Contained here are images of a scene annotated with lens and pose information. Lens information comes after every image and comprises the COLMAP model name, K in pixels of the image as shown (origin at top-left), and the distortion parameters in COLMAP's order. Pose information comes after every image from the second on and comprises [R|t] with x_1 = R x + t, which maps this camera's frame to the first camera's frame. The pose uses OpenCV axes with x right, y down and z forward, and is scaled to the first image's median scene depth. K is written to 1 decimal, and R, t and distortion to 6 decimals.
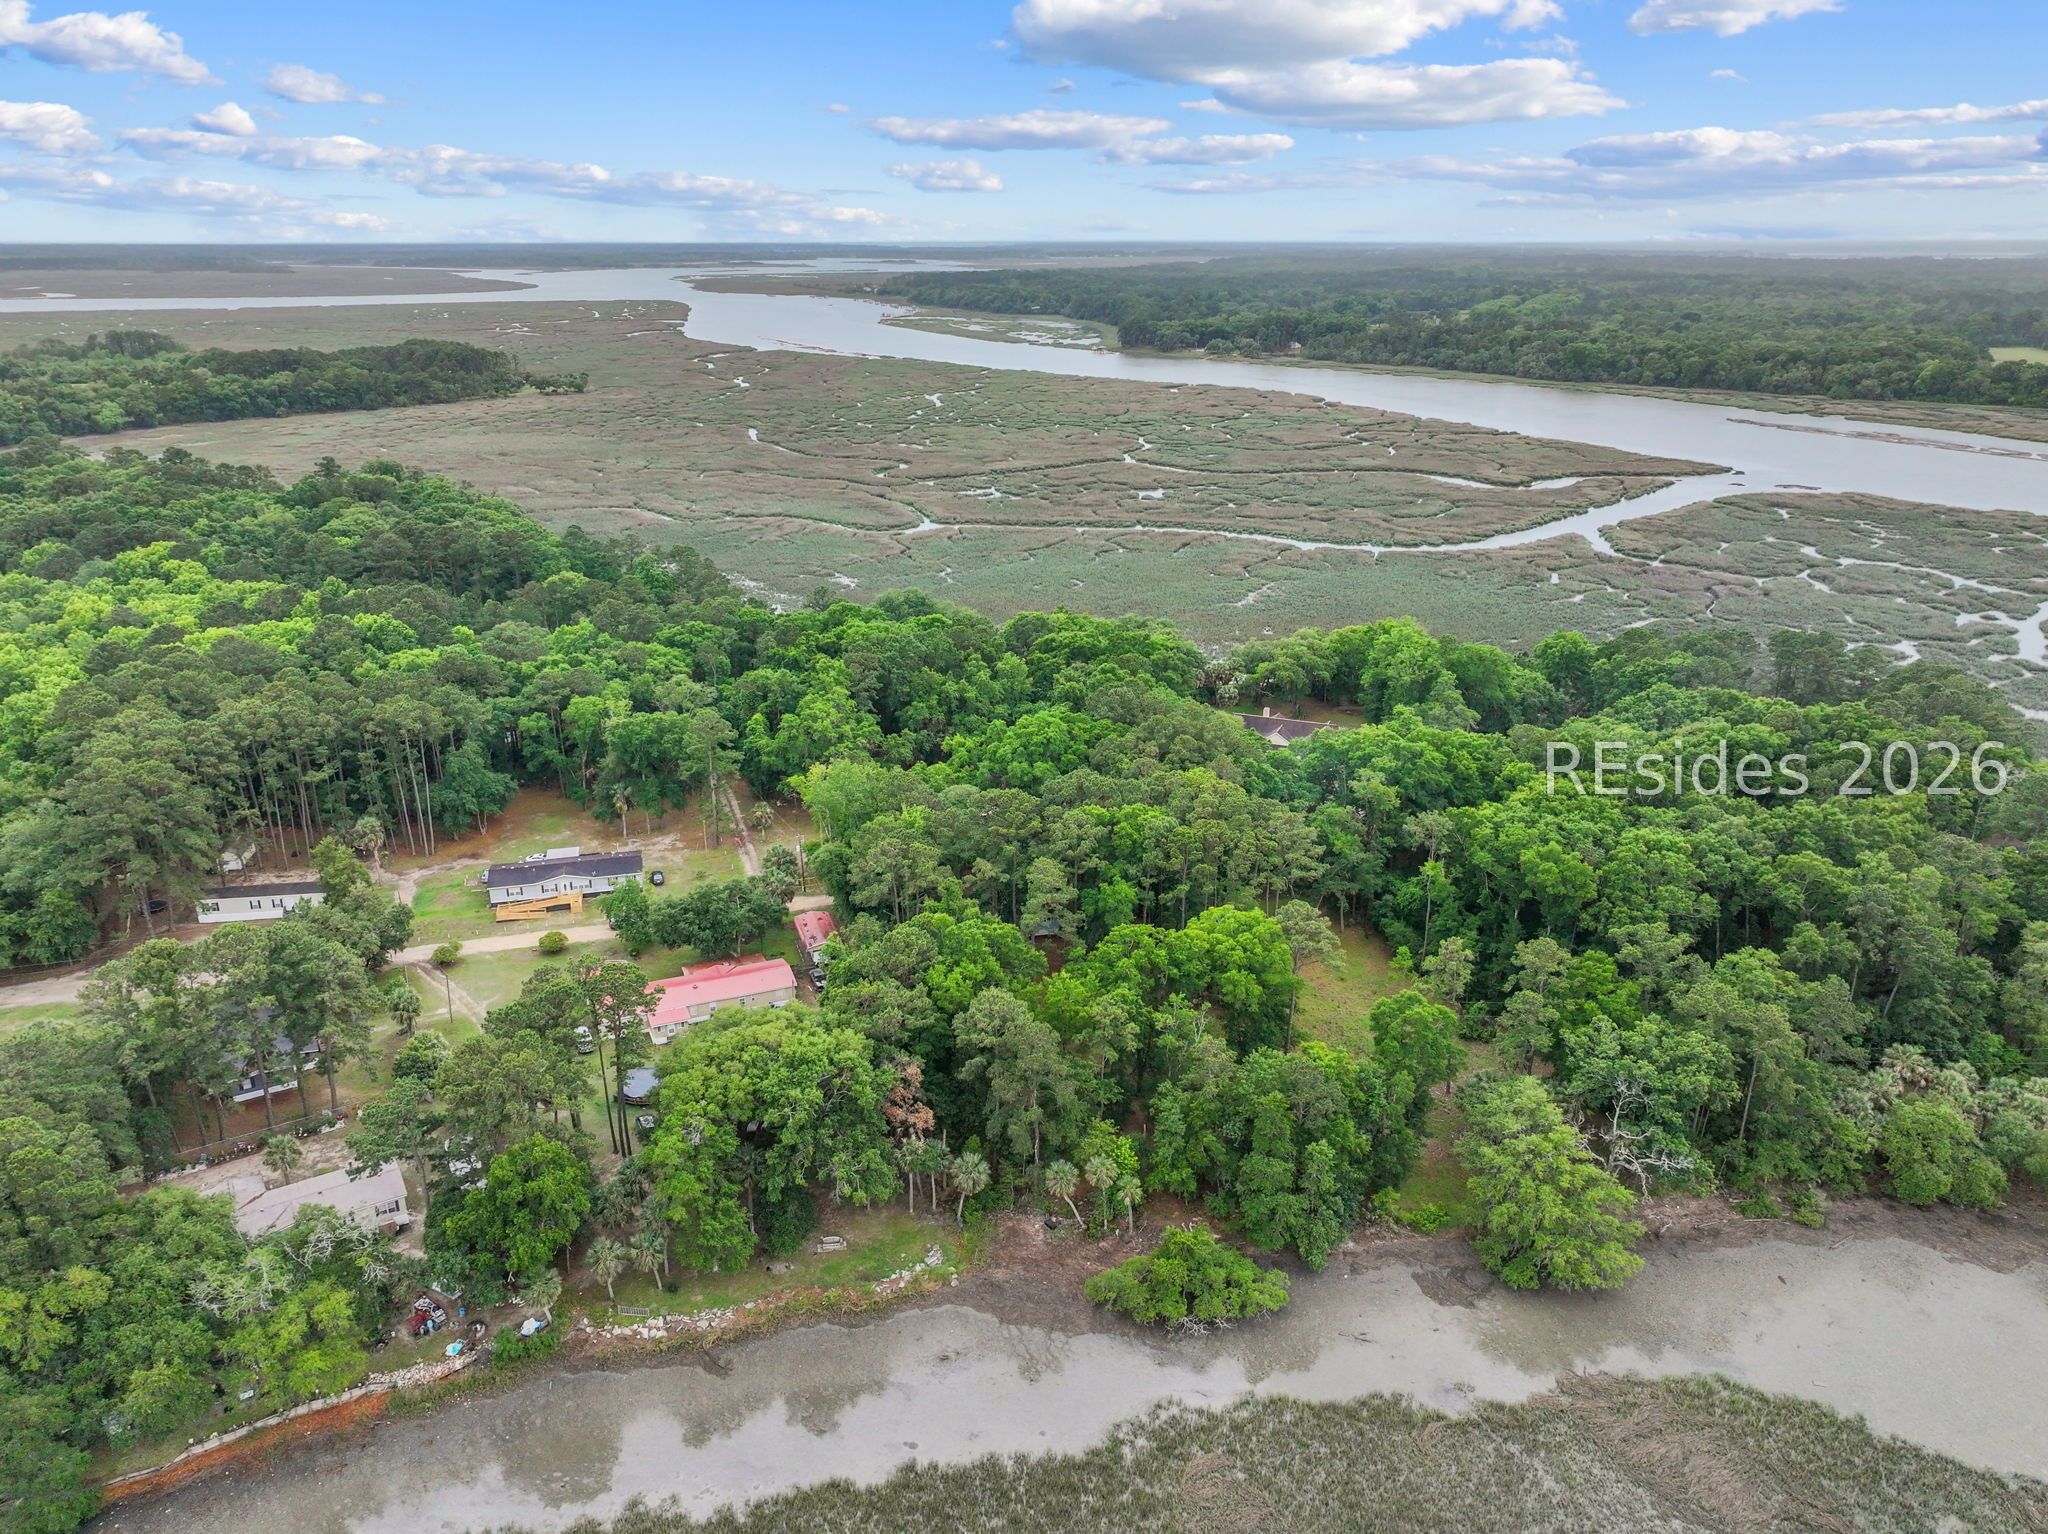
lens RADIAL K [[1496.0, 0, 1030.2], [0, 1496.0, 759.4], [0, 0, 1]] dist [0.005033, 0.000450]
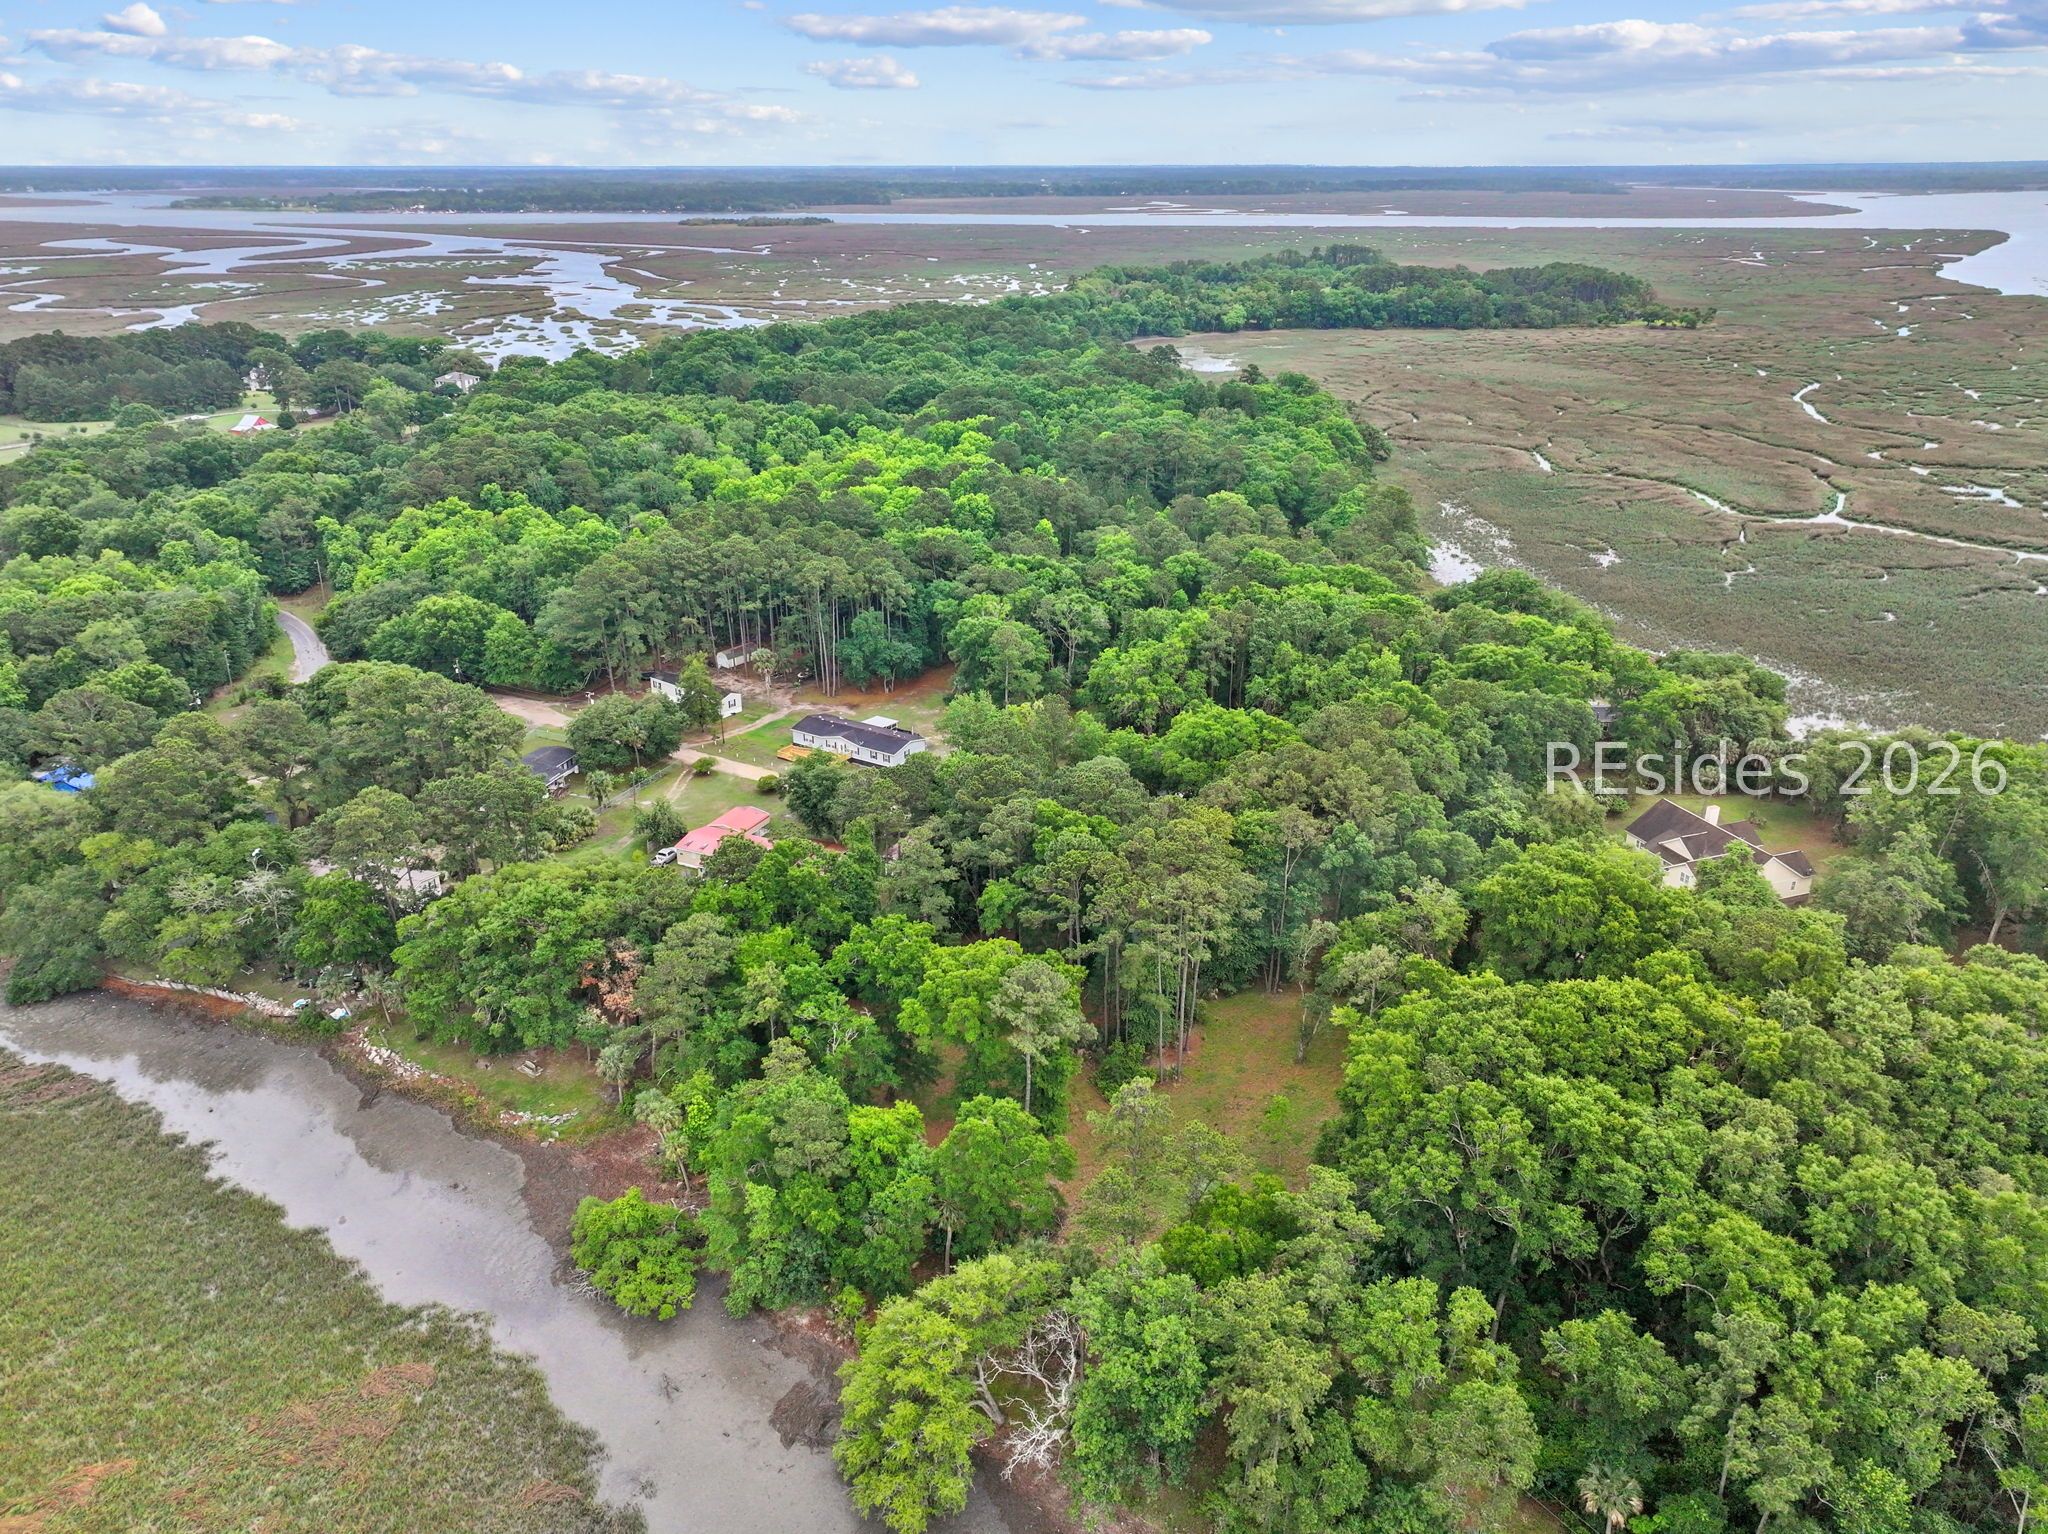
lens RADIAL K [[1499.2, 0, 1019.0], [0, 1499.2, 760.9], [0, 0, 1]] dist [0.006388, 0.001381]
pose [[0.660389, 0.276744, -0.698068, 0.398195], [-0.244349, 0.958215, 0.148718, -0.073761], [0.710056, 0.072361, 0.700417, 0.218458]]
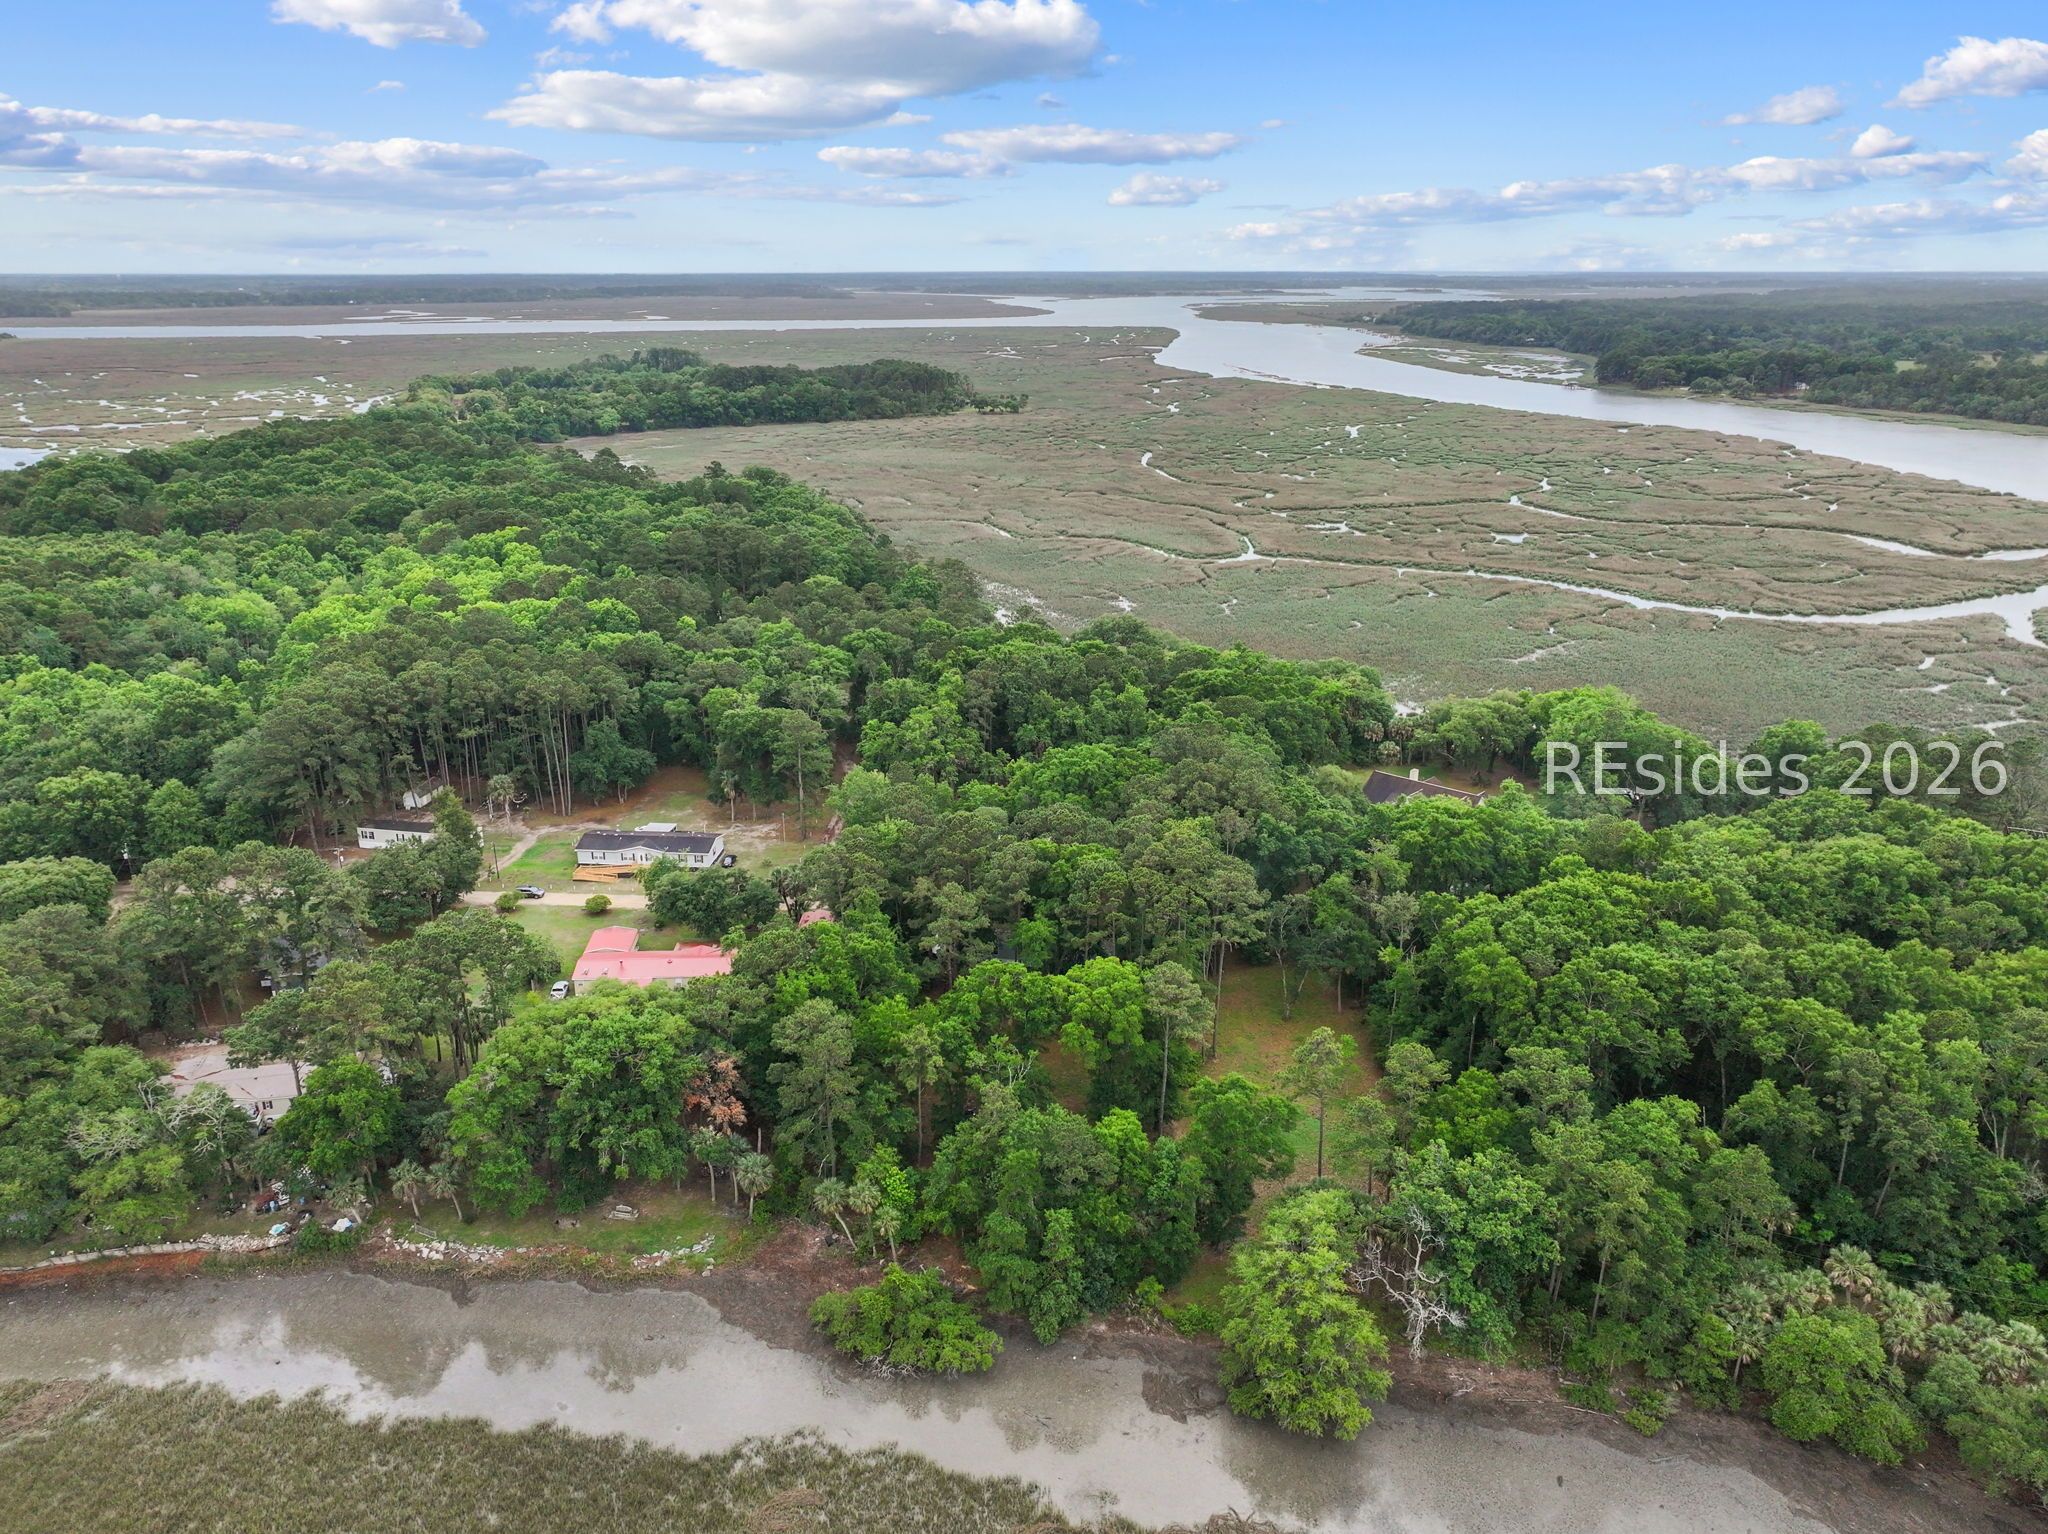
lens RADIAL K [[1505.9, 0, 1024.0], [0, 1505.9, 767.0], [0, 0, 1]] dist [-0.008187, 0.003725]
pose [[0.938651, 0.108058, -0.327504, 0.212856], [-0.112727, 0.993615, 0.004754, -0.011779], [0.325926, 0.032456, 0.944838, 0.039315]]
